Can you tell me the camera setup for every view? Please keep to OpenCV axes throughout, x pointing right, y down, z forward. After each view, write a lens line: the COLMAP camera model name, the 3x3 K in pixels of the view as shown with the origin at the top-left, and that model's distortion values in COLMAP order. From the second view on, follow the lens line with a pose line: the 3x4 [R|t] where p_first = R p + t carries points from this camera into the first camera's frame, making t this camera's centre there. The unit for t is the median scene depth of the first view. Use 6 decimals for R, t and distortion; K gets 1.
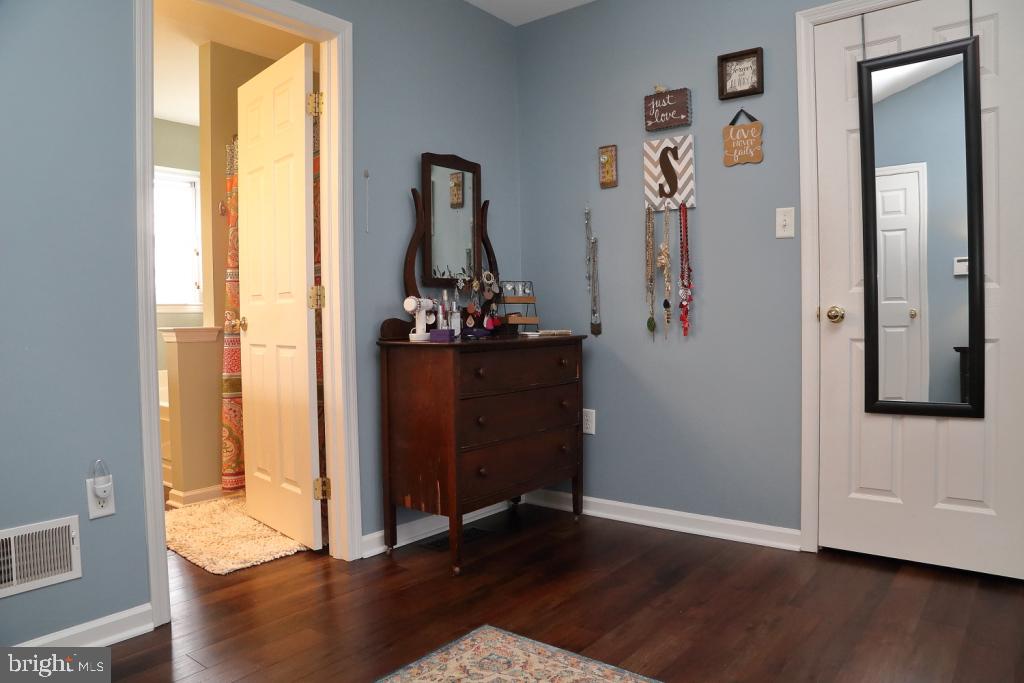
lens RADIAL K [[706.2, 0, 512.1], [0, 706.2, 339.4], [0, 0, 1]] dist [-0.110146, 0.055964]
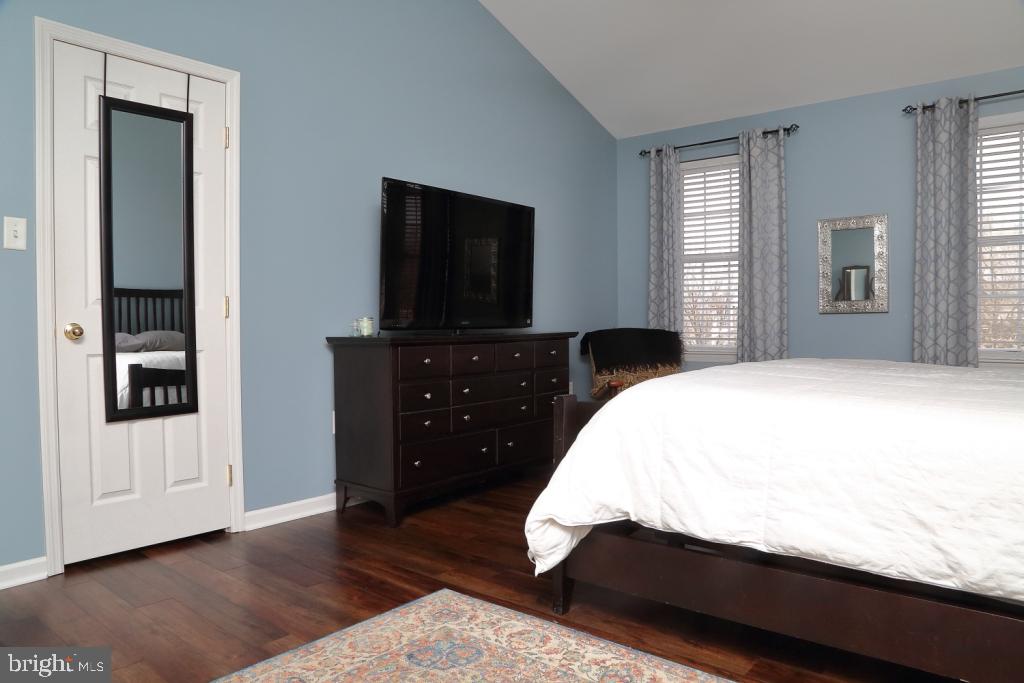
lens RADIAL K [[706.2, 0, 511.5], [0, 706.2, 340.0], [0, 0, 1]] dist [-0.110146, 0.055964]
pose [[0.011220, -0.009070, 0.999896, -0.536776], [0.040015, 0.999162, 0.008614, -0.006249], [-0.999136, 0.039914, 0.011573, 0.344460]]
